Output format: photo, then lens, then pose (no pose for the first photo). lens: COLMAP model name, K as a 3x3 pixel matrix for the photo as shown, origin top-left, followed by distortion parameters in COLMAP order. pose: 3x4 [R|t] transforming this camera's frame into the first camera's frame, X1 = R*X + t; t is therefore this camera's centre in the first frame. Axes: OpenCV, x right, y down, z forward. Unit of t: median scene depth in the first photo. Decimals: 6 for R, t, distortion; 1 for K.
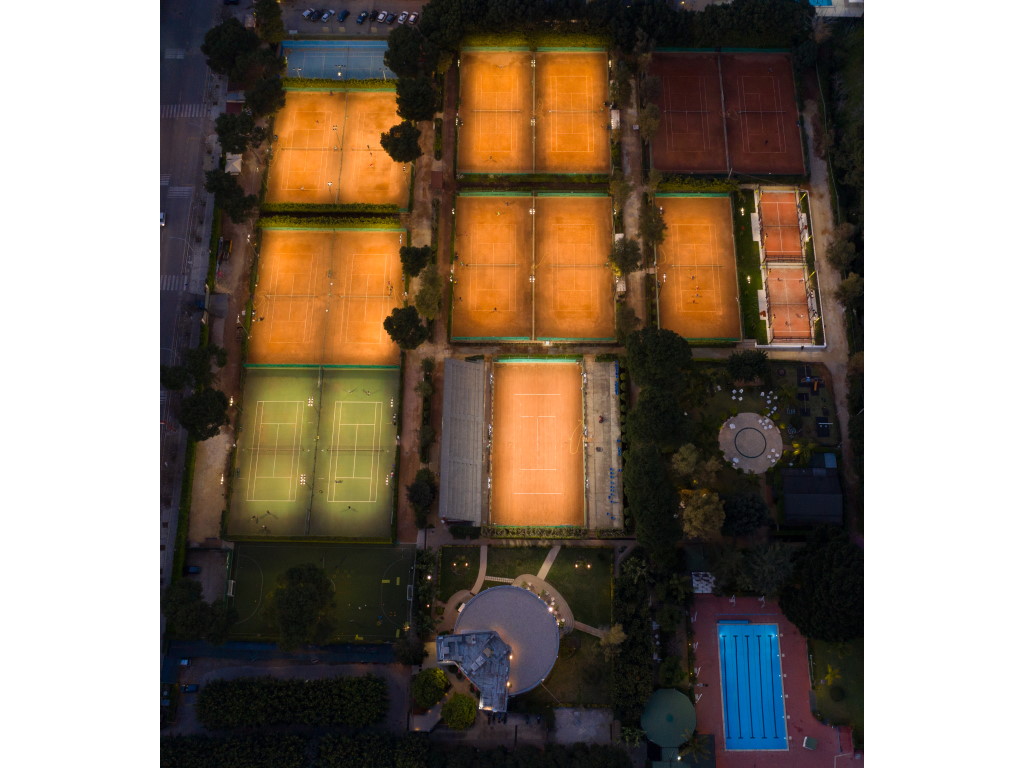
lens RADIAL K [[962.4, 0, 528.7], [0, 962.4, 370.0], [0, 0, 1]] dist [-0.025894, 0.003619]
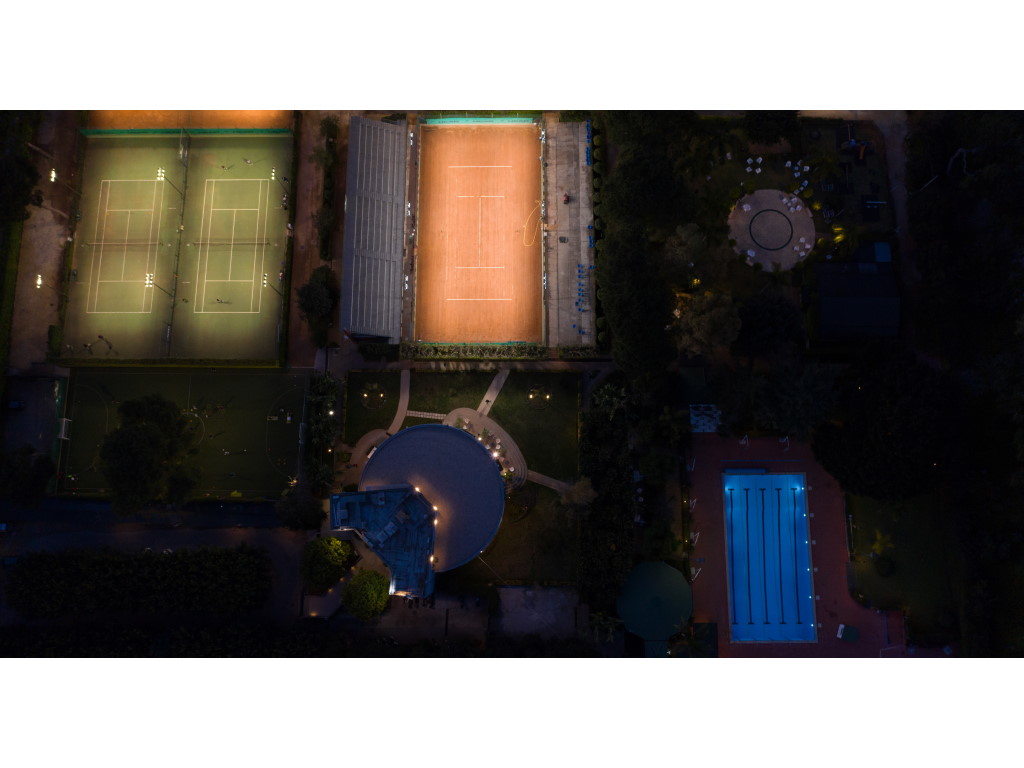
lens RADIAL K [[808.8, 0, 512.2], [0, 808.8, 361.0], [0, 0, 1]] dist [-0.025458, 0.002144]
pose [[0.999827, -0.005897, -0.017660, 0.043423], [0.008549, 0.988021, 0.154084, 0.076500], [0.016540, -0.154208, 0.987900, 0.368727]]
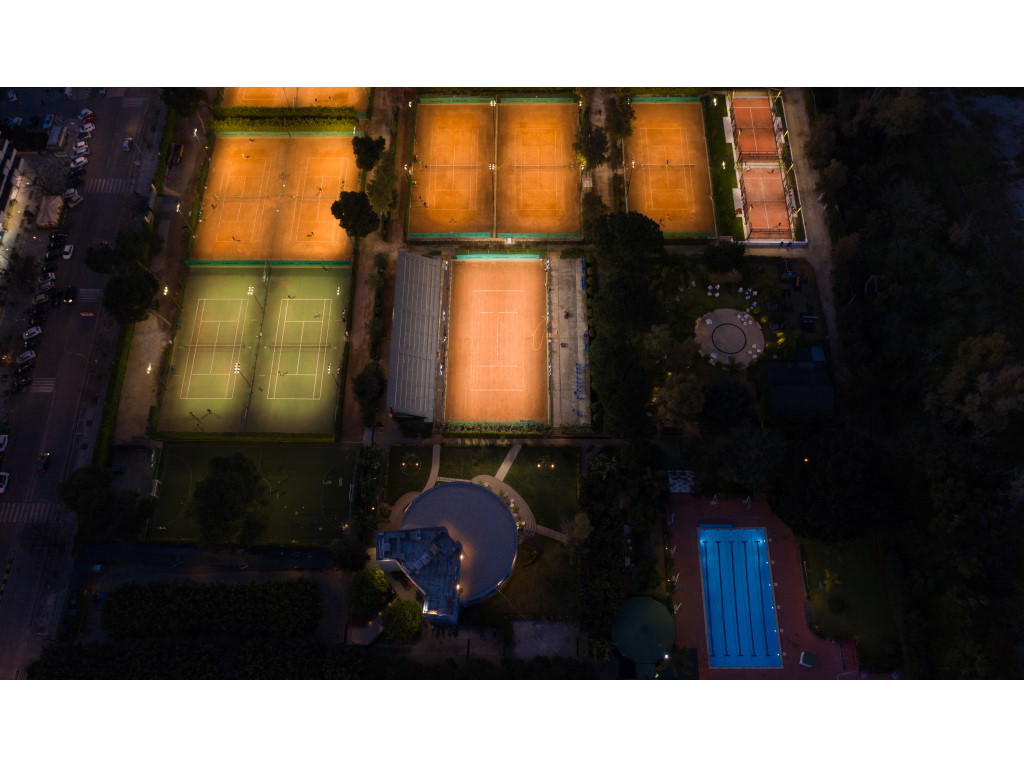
lens RADIAL K [[810.4, 0, 512.0], [0, 810.4, 384.0], [0, 0, 1]] dist [-0.024455, 0.005081]
pose [[0.999869, -0.003746, -0.015726, 0.034365], [0.002744, 0.997992, -0.063277, 0.164073], [0.015931, 0.063225, 0.997872, 0.222395]]
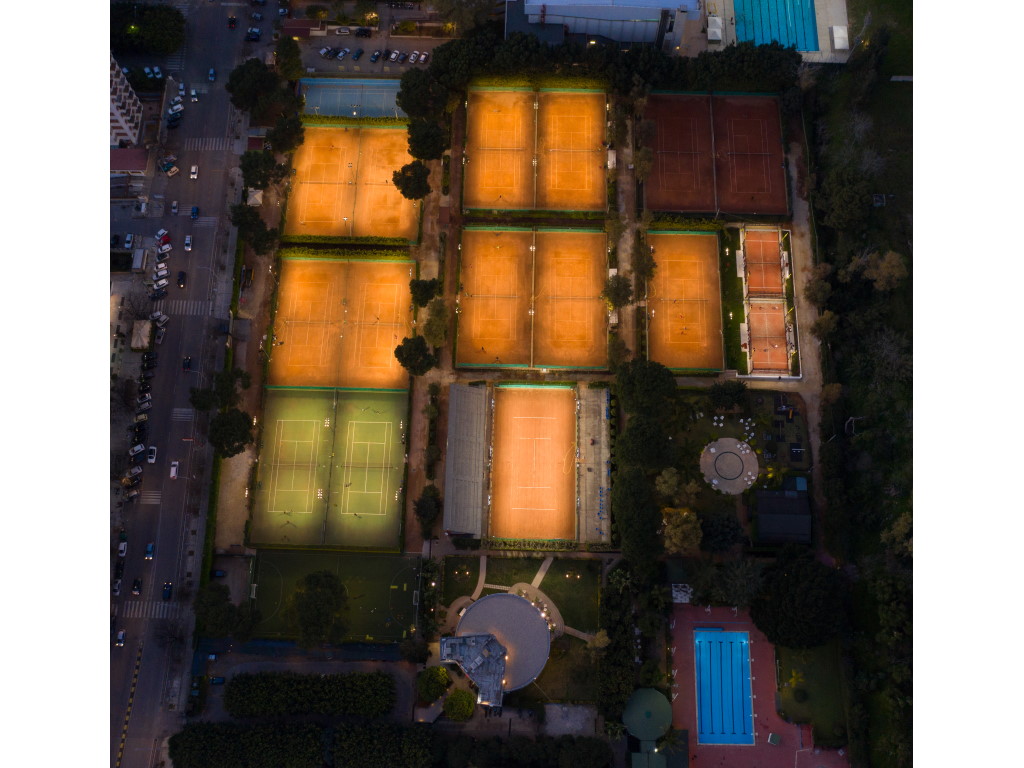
lens RADIAL K [[983.8, 0, 524.2], [0, 983.8, 388.5], [0, 0, 1]] dist [-0.026861, 0.003729]
pose [[0.999859, 0.016519, -0.002981, 0.000187], [-0.016421, 0.999405, 0.030335, -0.041084], [0.003481, -0.030282, 0.999535, -0.110352]]
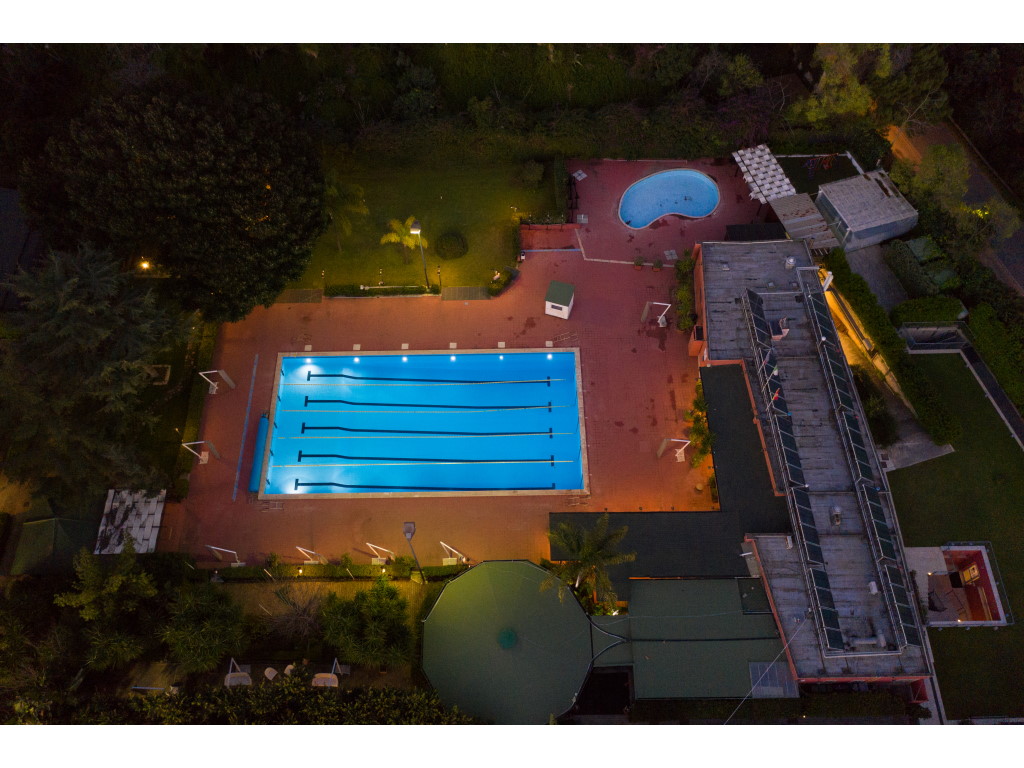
lens RADIAL K [[810.4, 0, 512.0], [0, 810.4, 384.0], [0, 0, 1]] dist [-0.024455, 0.005081]
pose [[-0.017689, -0.878873, 0.476727, 0.080060], [0.934952, 0.154433, 0.319397, 0.229396], [-0.354332, 0.451367, 0.818973, 0.640734]]
